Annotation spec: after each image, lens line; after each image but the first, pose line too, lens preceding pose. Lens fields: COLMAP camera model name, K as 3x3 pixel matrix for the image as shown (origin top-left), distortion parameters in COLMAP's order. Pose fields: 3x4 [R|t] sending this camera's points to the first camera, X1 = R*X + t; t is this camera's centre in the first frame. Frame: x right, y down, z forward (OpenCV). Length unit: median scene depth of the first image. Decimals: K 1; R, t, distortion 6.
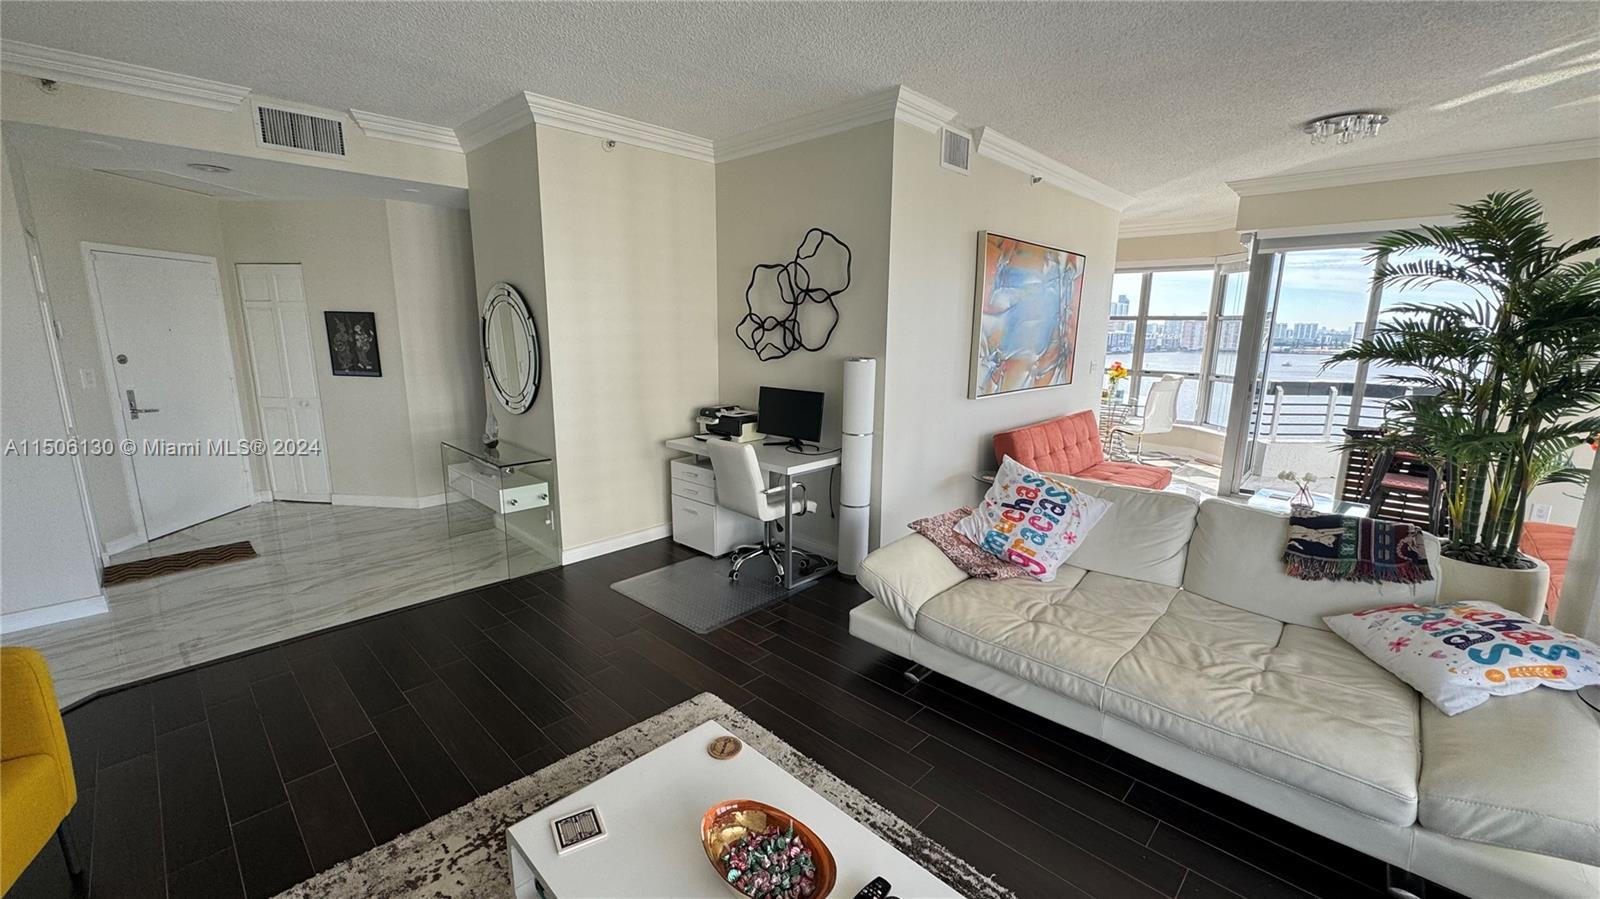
lens RADIAL K [[636.1, 0, 798.8], [0, 636.1, 443.9], [0, 0, 1]] dist [-0.004390, 0.000551]
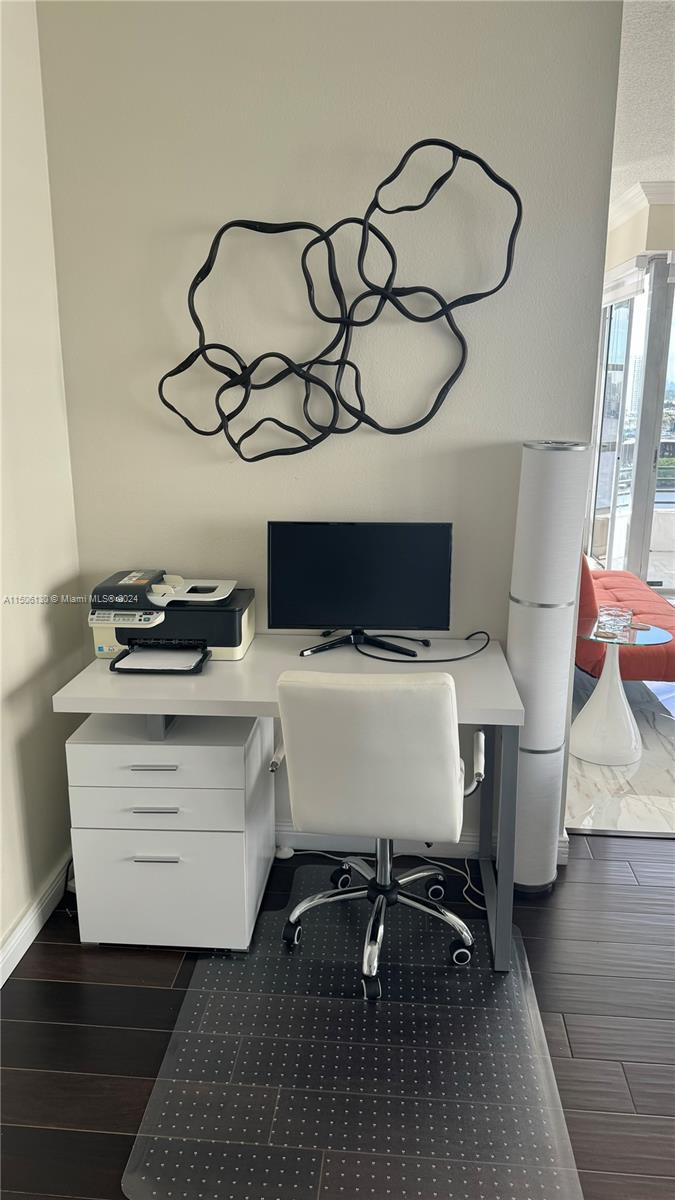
lens RADIAL K [[847.2, 0, 337.5], [0, 847.2, 596.6], [0, 0, 1]] dist [-0.000816, -0.005172]
pose [[0.789048, -0.157546, 0.593787, -0.374954], [0.122562, 0.987497, 0.099142, -0.093632], [-0.601982, -0.005452, 0.798491, 0.536239]]
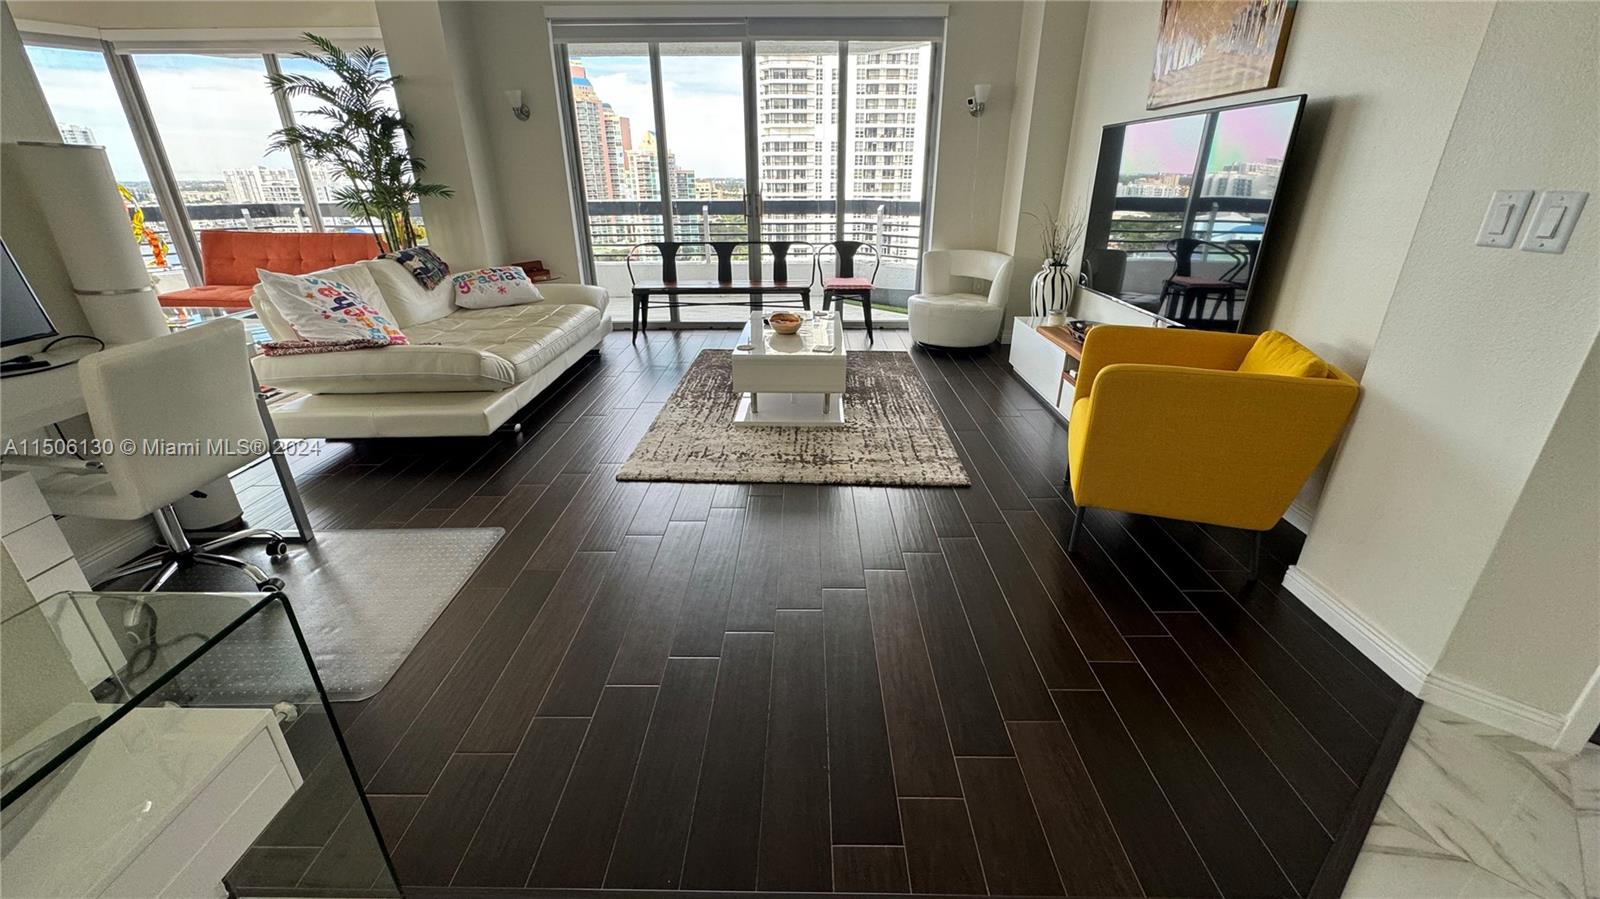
lens RADIAL K [[636.1, 0, 803.4], [0, 636.1, 445.2], [0, 0, 1]] dist [-0.004390, 0.000551]
pose [[-0.687239, -0.290625, 0.665763, -0.667427], [0.134969, 0.849442, 0.510129, -0.095763], [-0.713783, 0.440437, -0.544544, 0.853399]]
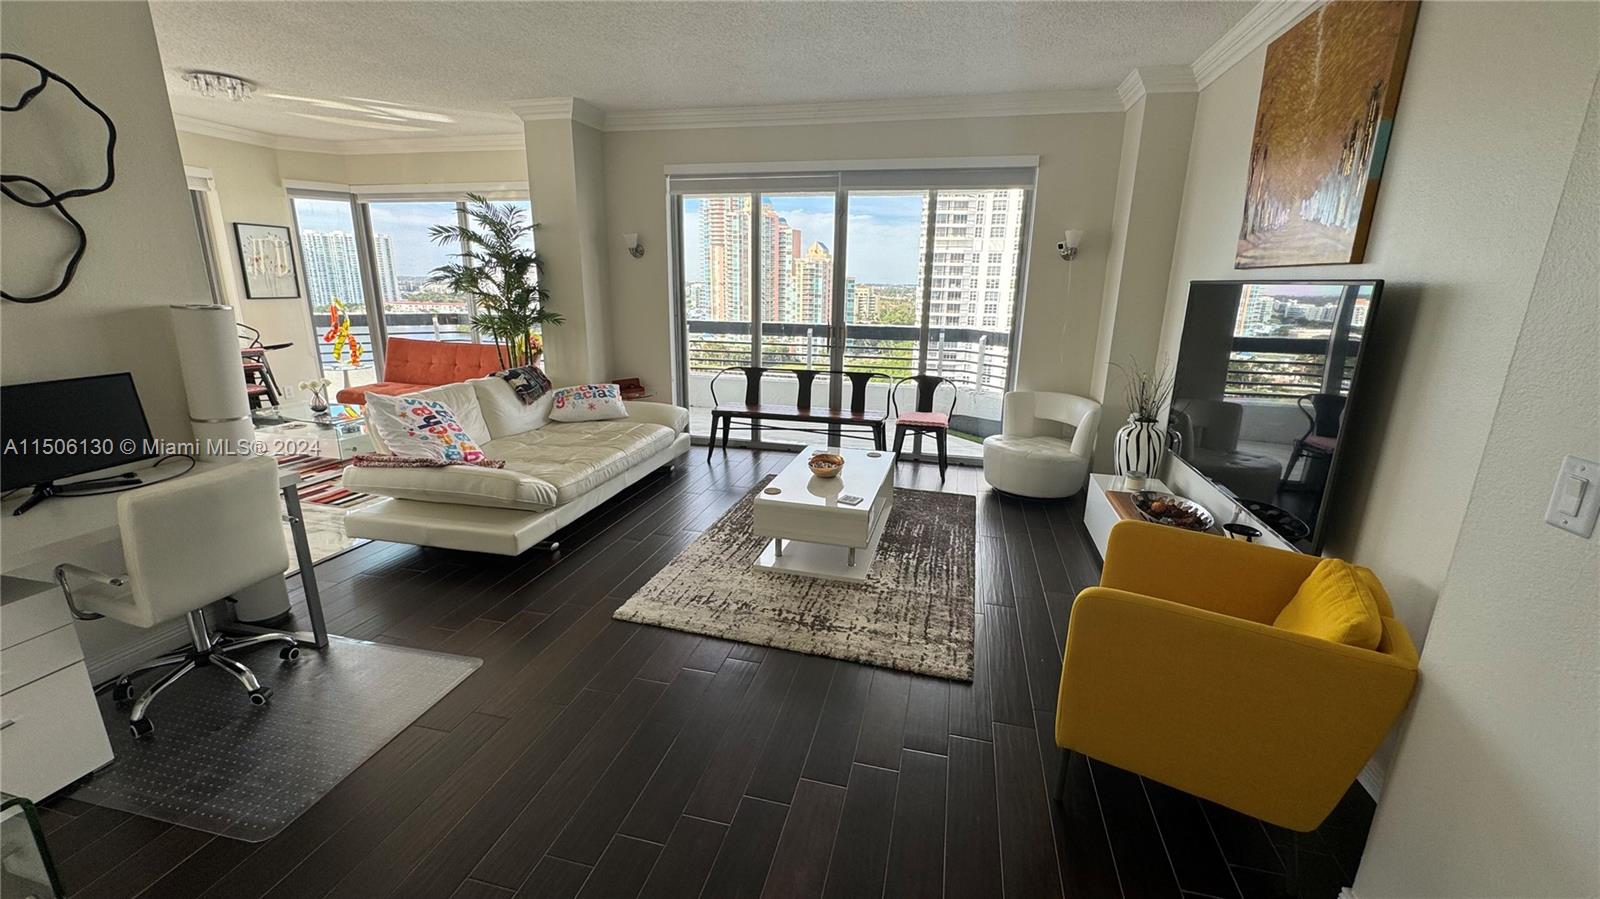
lens RADIAL K [[636.1, 0, 803.0], [0, 636.1, 446.2], [0, 0, 1]] dist [-0.004390, 0.000551]
pose [[-0.496999, -0.236134, 0.835004, -0.717782], [0.143795, 0.926548, 0.347610, -0.124261], [-0.855754, 0.292831, -0.426539, 0.703633]]
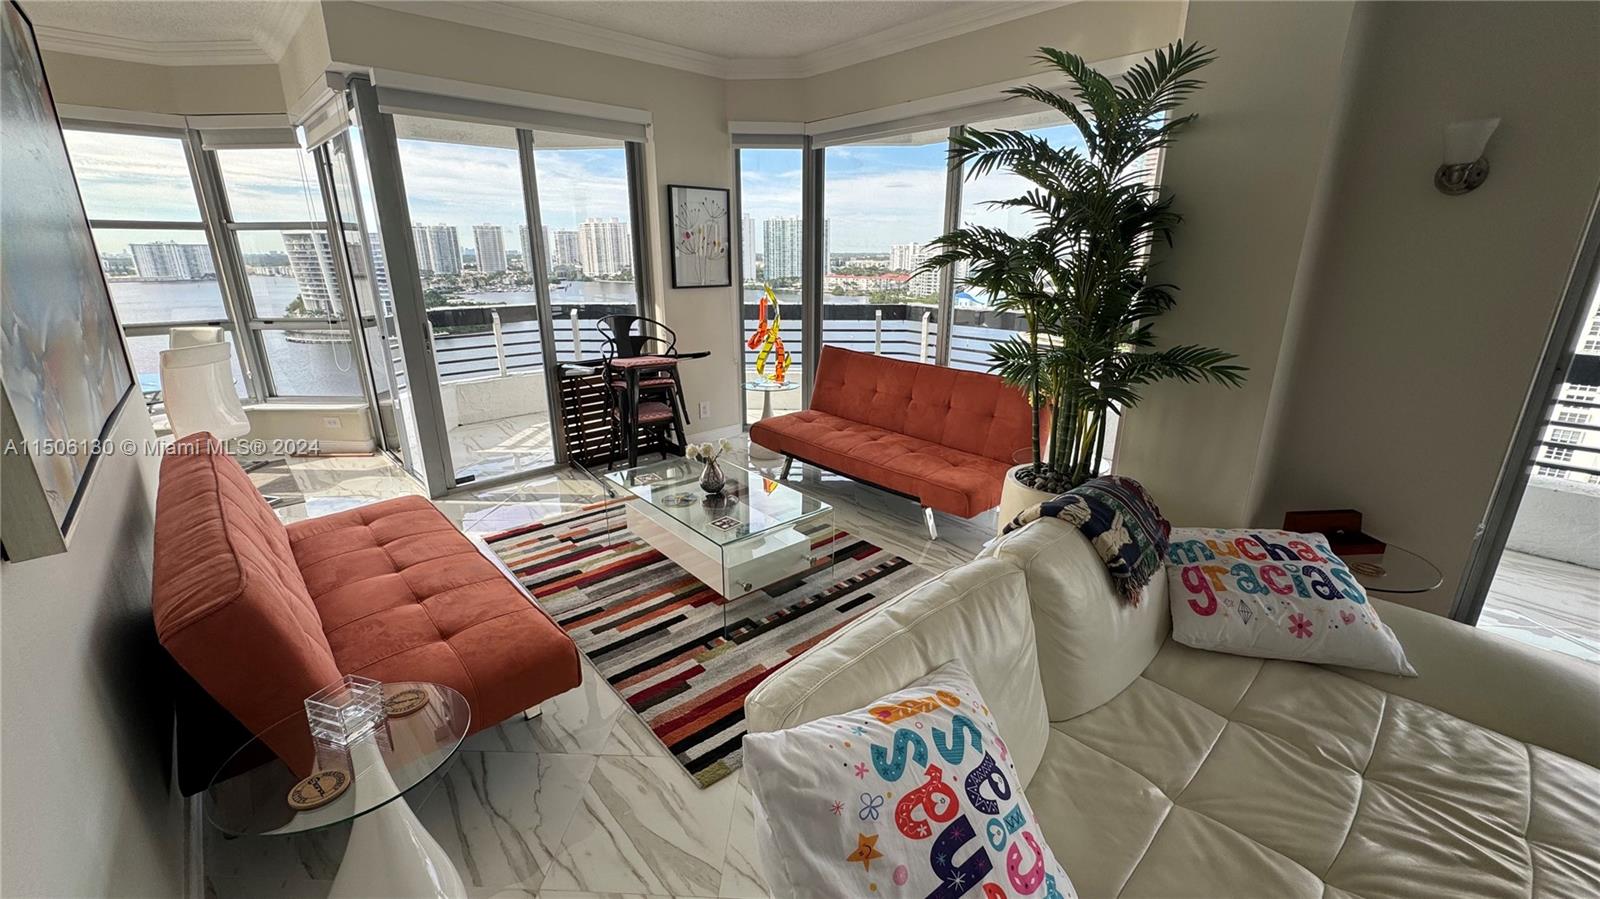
lens RADIAL K [[636.1, 0, 800.0], [0, 636.1, 445.7], [0, 0, 1]] dist [-0.004390, 0.000551]
pose [[0.078569, -0.301290, 0.950290, 0.102440], [0.190770, 0.940165, 0.282307, -0.127018], [-0.978485, 0.159106, 0.131345, 0.759200]]
